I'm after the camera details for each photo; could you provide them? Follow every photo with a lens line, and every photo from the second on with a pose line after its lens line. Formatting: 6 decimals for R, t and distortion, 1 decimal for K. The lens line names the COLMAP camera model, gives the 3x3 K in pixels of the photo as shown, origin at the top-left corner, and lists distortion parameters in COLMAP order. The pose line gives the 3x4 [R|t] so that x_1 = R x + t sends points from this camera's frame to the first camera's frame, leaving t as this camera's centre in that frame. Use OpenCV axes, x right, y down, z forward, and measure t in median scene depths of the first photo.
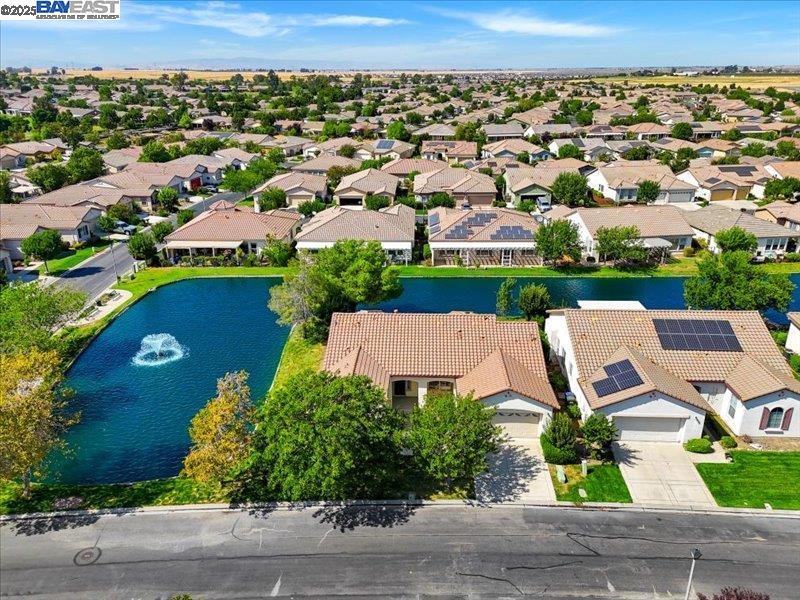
lens RADIAL K [[594.2, 0, 399.3], [0, 594.2, 300.0], [0, 0, 1]] dist [0.073828, -0.054816]
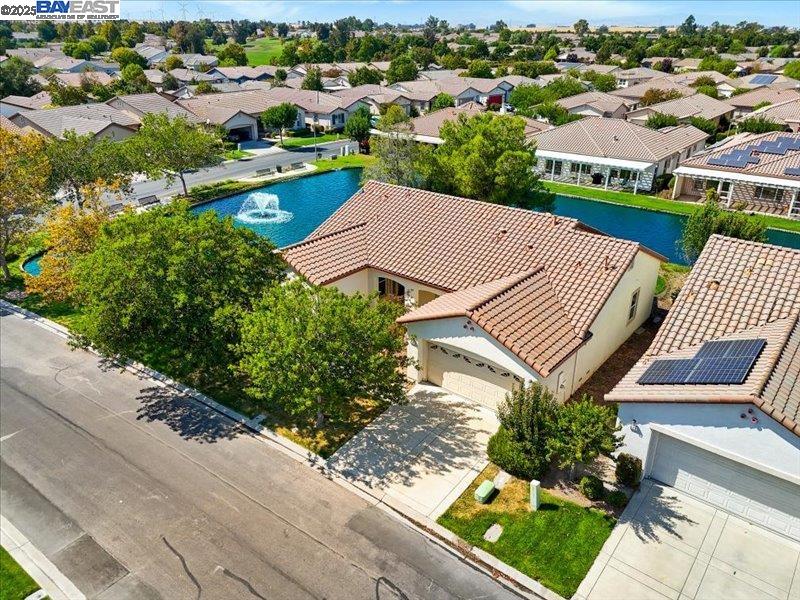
lens RADIAL K [[594.2, 0, 401.1], [0, 594.2, 293.0], [0, 0, 1]] dist [0.073828, -0.054816]
pose [[0.801842, 0.246086, -0.544511, 0.223714], [-0.219227, 0.968868, 0.115037, 0.039772], [0.555868, 0.027130, 0.830828, 0.252667]]
